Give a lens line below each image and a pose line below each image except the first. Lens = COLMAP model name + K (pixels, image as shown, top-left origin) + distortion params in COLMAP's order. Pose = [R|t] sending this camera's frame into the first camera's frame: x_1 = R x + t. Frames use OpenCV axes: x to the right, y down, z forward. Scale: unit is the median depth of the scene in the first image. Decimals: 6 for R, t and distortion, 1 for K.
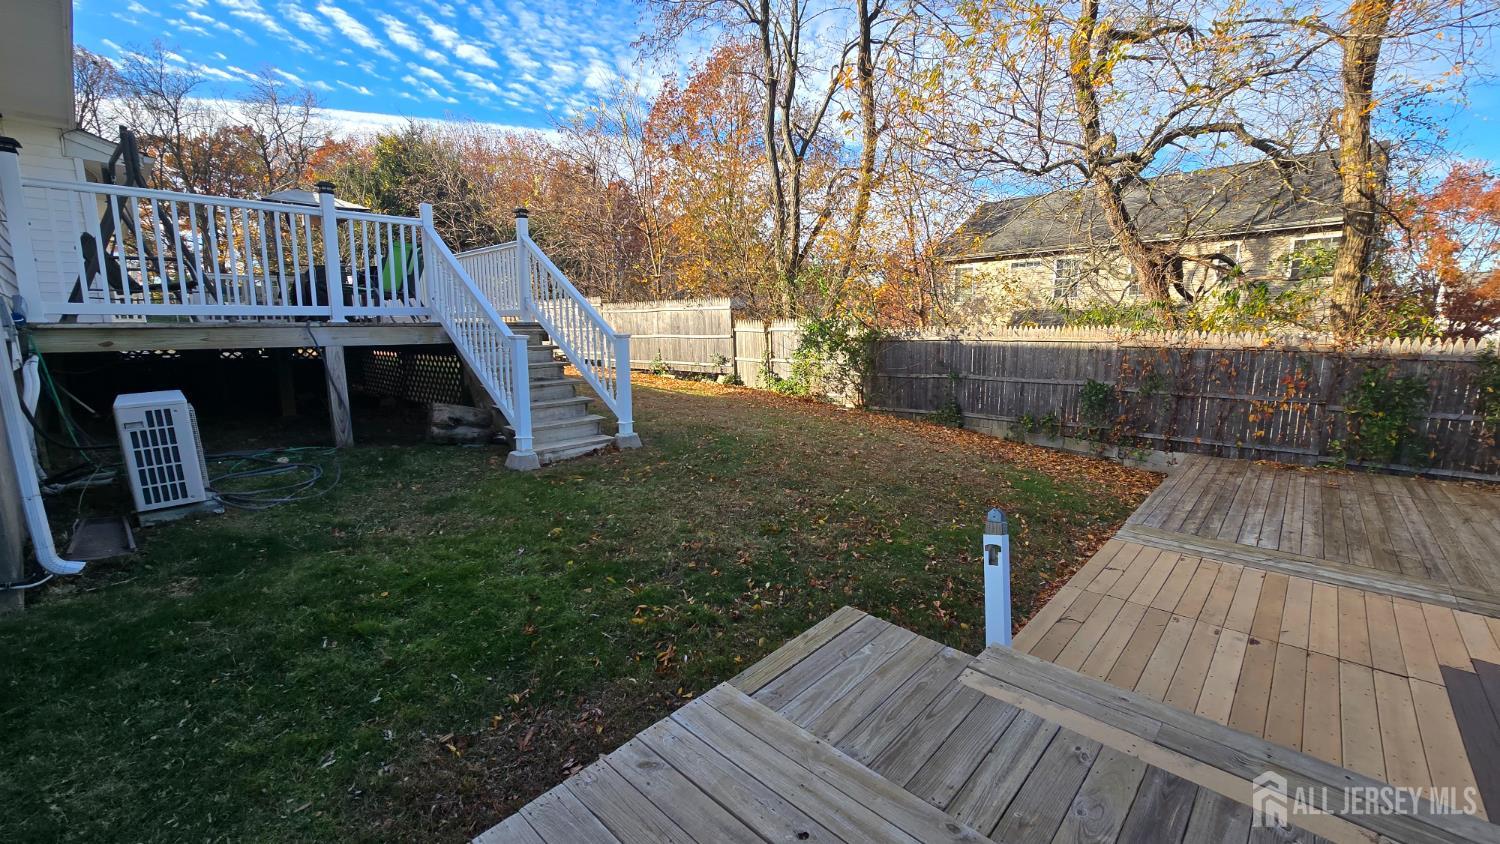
lens RADIAL K [[597.8, 0, 750.0], [0, 597.8, 422.0], [0, 0, 1]] dist [-0.033825, 0.000133]
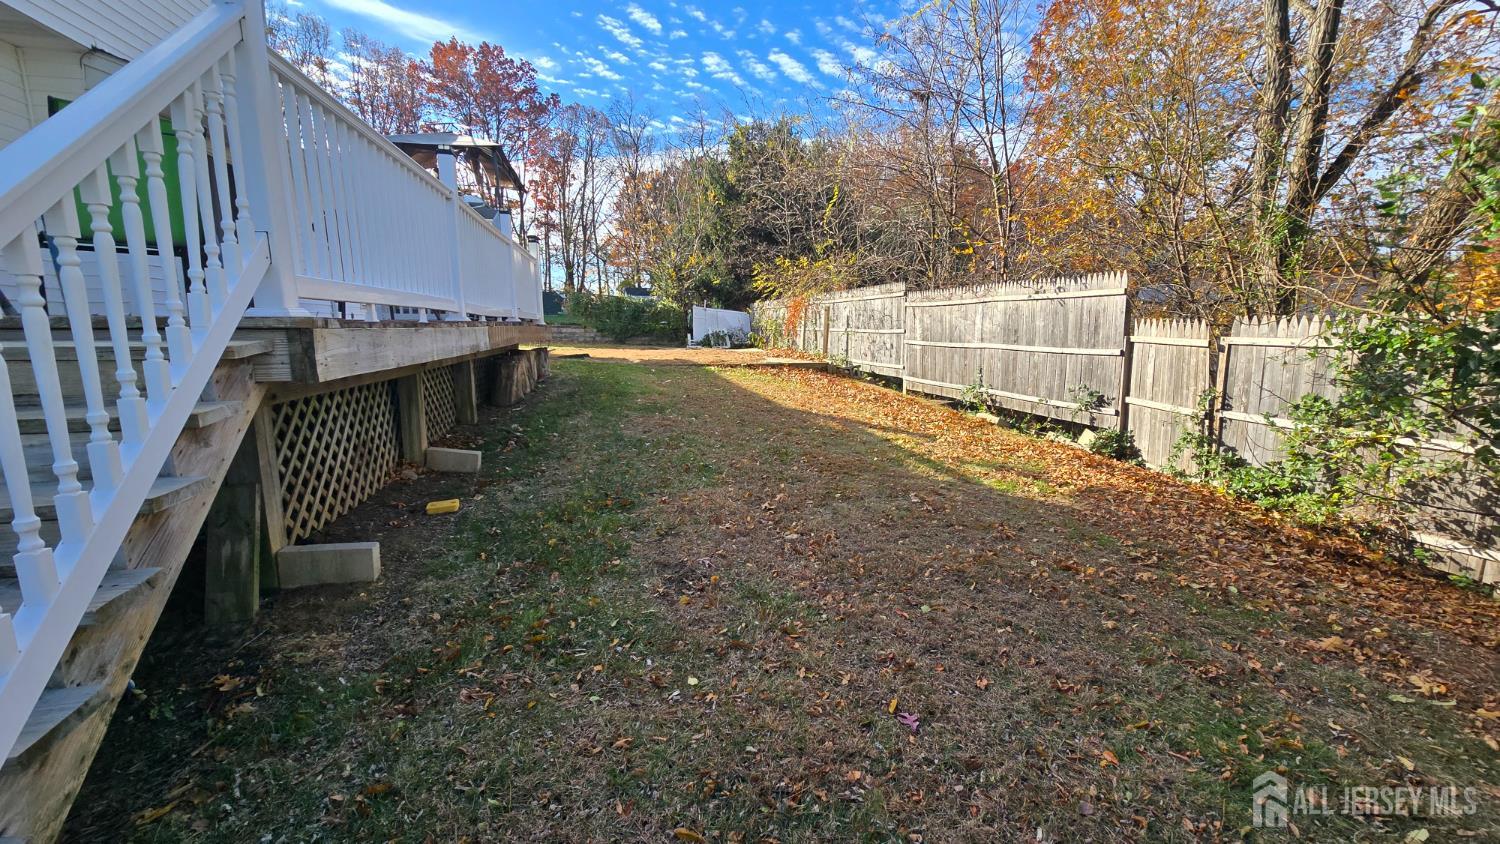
lens RADIAL K [[597.8, 0, 750.0], [0, 597.8, 422.0], [0, 0, 1]] dist [-0.033825, 0.000133]
pose [[0.813641, 0.109496, -0.570964, 0.001612], [-0.111981, 0.993230, 0.030899, -0.067985], [0.570481, 0.038797, 0.820394, 0.436020]]
